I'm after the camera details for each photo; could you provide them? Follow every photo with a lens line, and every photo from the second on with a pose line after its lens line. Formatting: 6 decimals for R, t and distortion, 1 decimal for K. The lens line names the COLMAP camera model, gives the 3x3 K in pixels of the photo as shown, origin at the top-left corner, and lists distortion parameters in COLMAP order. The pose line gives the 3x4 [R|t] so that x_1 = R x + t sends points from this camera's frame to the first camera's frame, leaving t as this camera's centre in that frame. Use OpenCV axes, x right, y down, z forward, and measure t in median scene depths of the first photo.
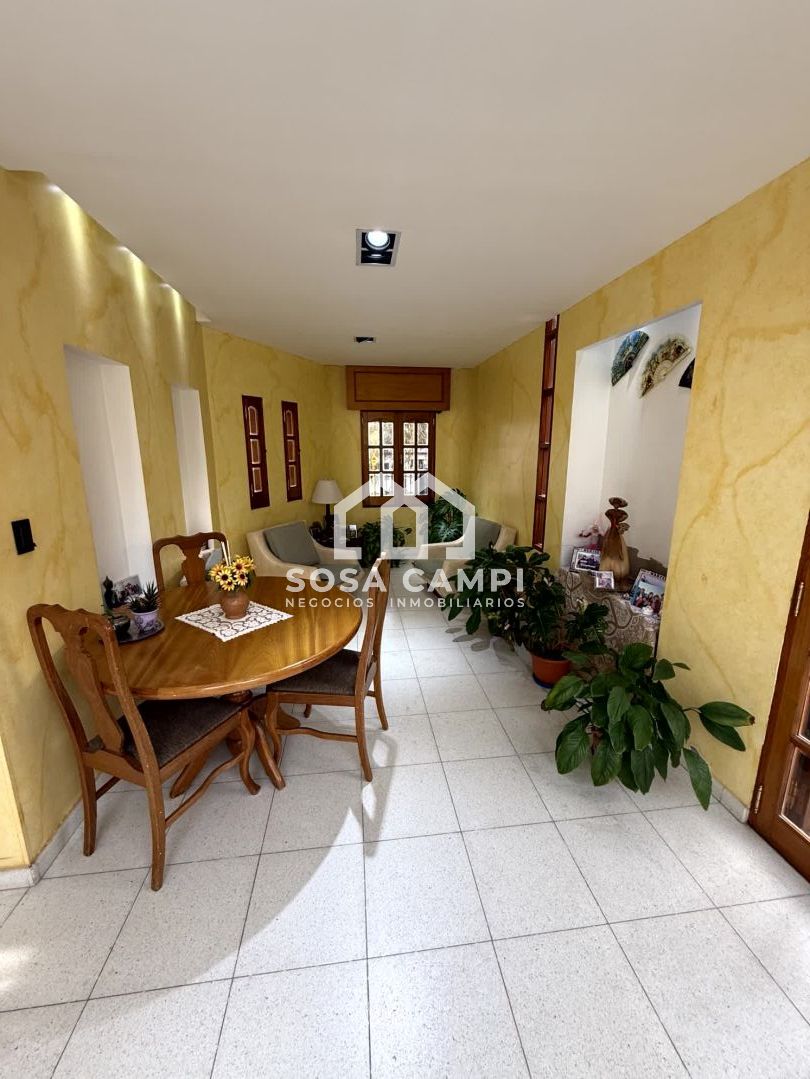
lens RADIAL K [[431.5, 0, 406.1], [0, 431.5, 537.6], [0, 0, 1]] dist [0.005238, -0.000321]
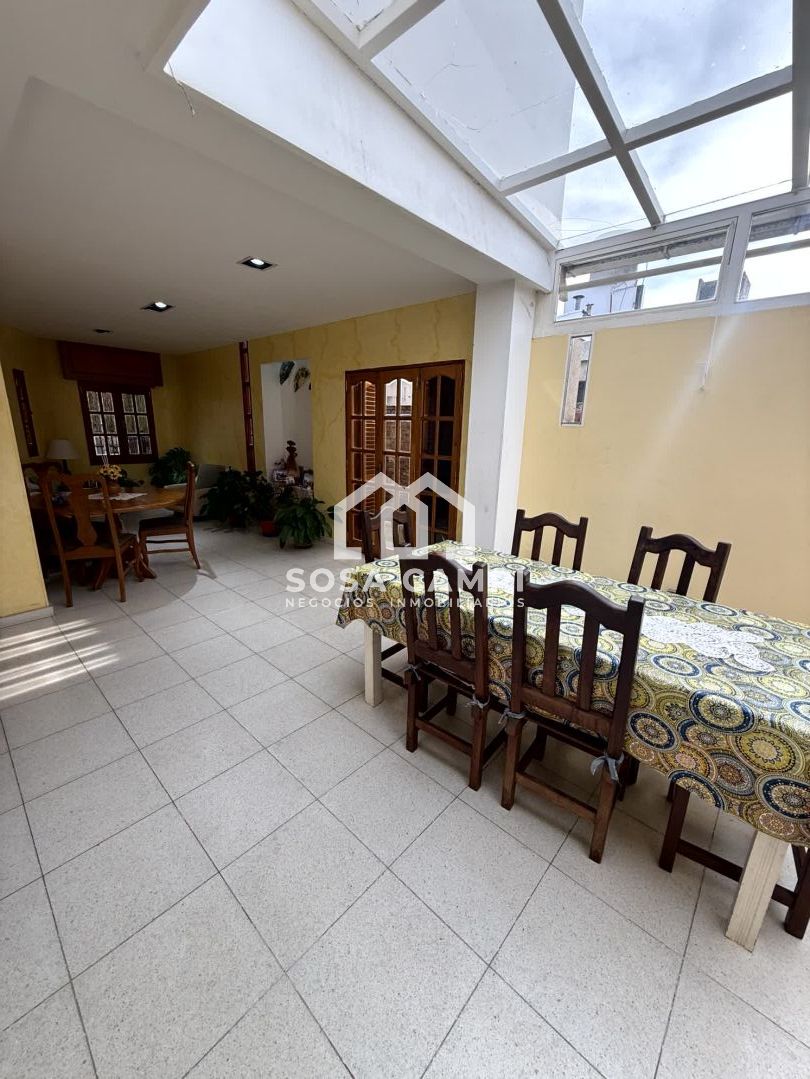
lens RADIAL K [[431.5, 0, 406.1], [0, 431.5, 537.6], [0, 0, 1]] dist [0.005238, -0.000321]
pose [[0.762571, -0.139459, 0.631693, -0.434436], [0.110047, 0.990219, 0.085763, 0.235528], [-0.637475, 0.004116, 0.770460, -0.891439]]
